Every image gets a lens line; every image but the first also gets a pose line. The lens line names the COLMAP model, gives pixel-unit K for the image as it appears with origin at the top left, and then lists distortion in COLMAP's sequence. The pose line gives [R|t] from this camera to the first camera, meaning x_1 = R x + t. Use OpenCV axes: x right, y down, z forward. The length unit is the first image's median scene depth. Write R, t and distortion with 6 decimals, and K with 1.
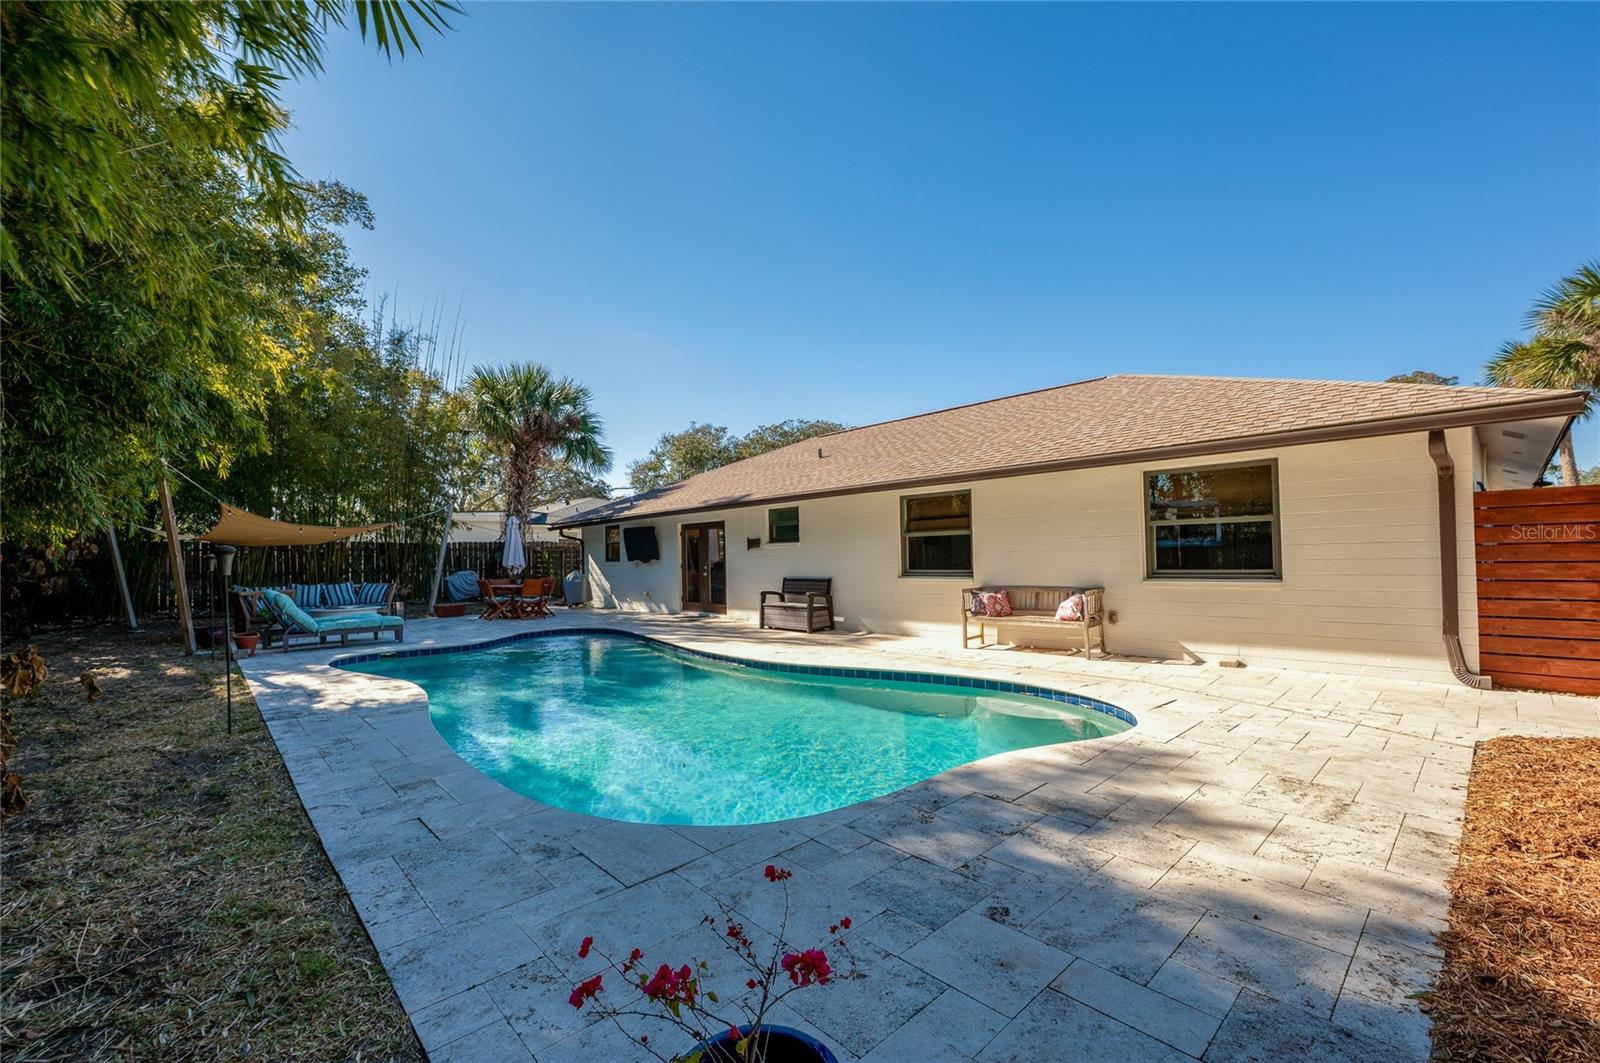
lens RADIAL K [[665.6, 0, 801.5], [0, 665.6, 539.2], [0, 0, 1]] dist [-0.011080, 0.000573]
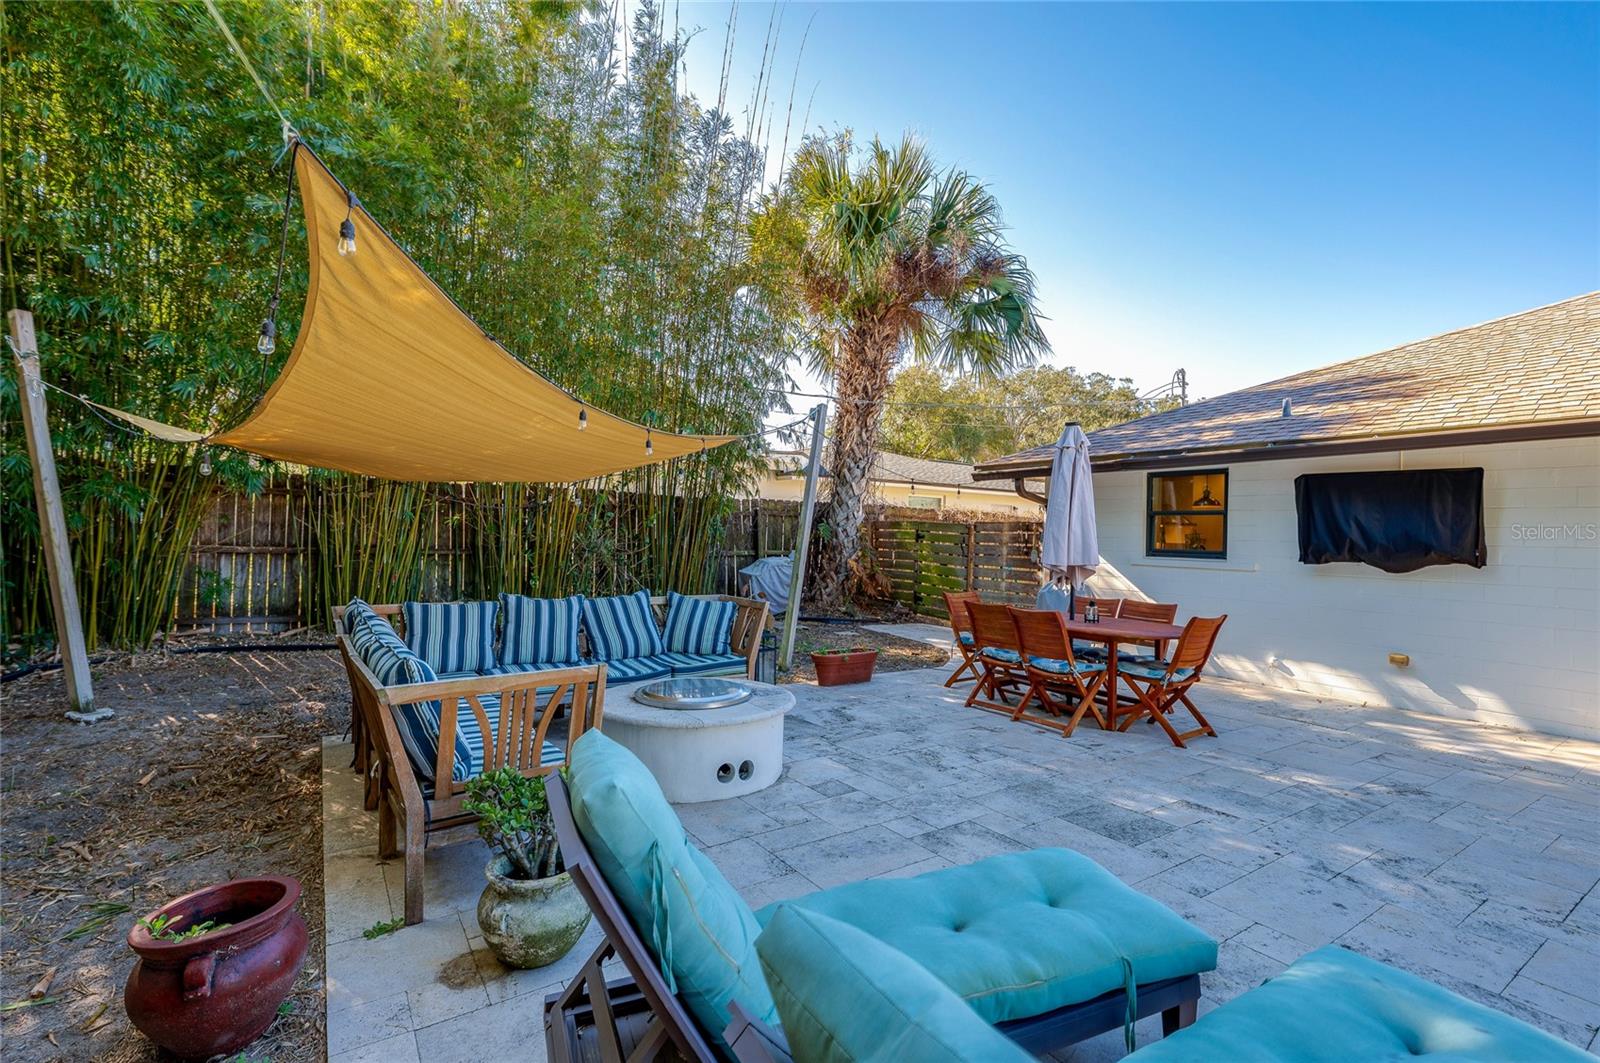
lens RADIAL K [[701.5, 0, 806.3], [0, 701.5, 533.7], [0, 0, 1]] dist [-0.011413, 0.000597]
pose [[0.991143, 0.045510, -0.124756, -0.512616], [-0.041404, 0.998518, 0.035313, 0.015560], [0.126178, -0.029834, 0.991559, 0.592248]]
